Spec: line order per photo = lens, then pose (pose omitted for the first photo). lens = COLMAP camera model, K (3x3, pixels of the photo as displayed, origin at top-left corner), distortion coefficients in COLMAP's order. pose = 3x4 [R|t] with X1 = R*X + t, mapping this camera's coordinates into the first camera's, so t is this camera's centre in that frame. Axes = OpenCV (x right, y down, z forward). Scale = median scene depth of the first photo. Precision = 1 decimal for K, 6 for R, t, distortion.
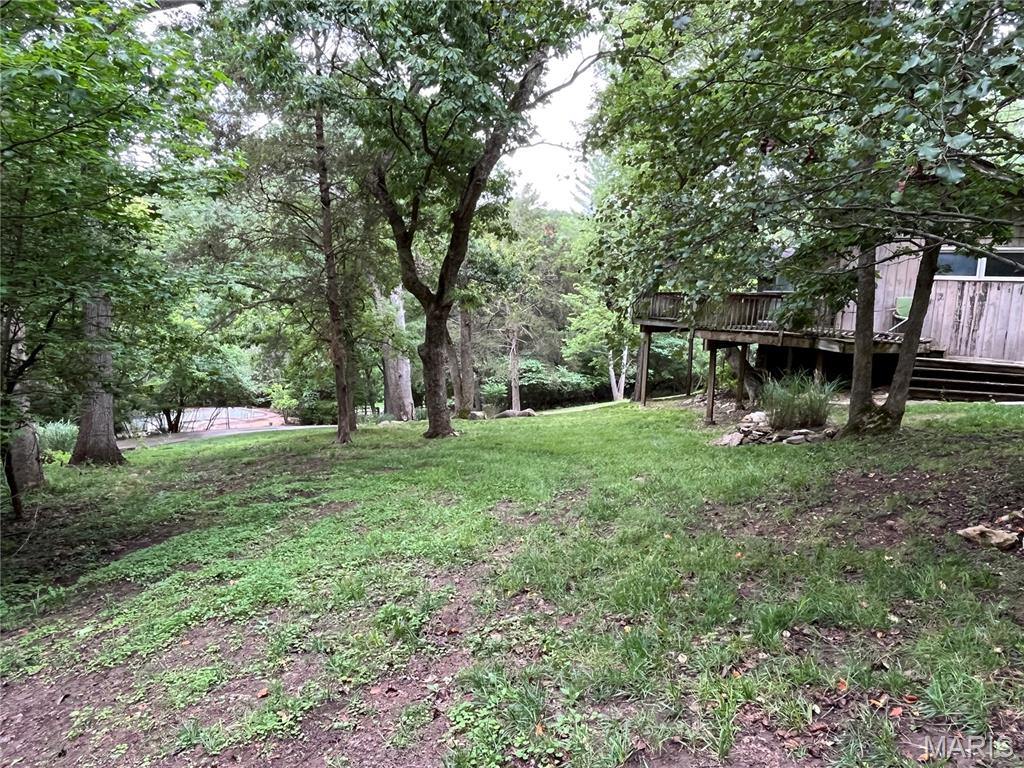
lens RADIAL K [[663.1, 0, 512.0], [0, 663.1, 385.7], [0, 0, 1]] dist [-0.004588, -0.000534]
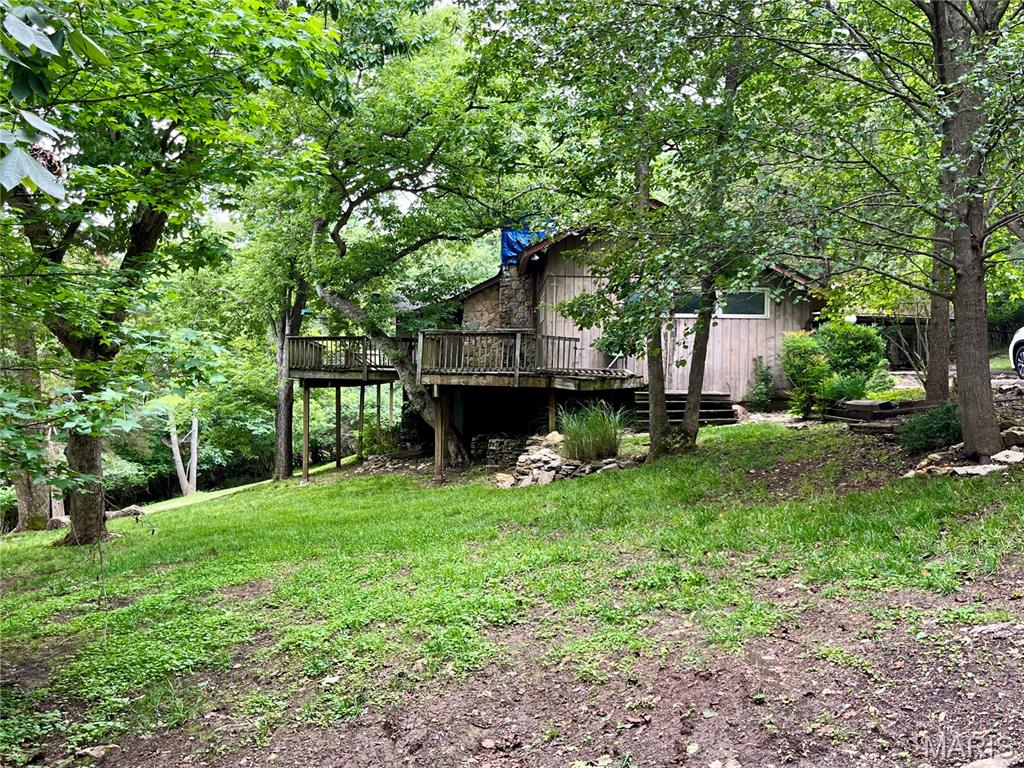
lens RADIAL K [[889.7, 0, 511.4], [0, 889.7, 383.2], [0, 0, 1]] dist [0.012684, 0.001590]
pose [[0.849096, -0.042260, 0.526546, -0.256285], [0.093884, 0.992998, -0.071697, 0.023138], [-0.519829, 0.110312, 0.847118, -0.048707]]
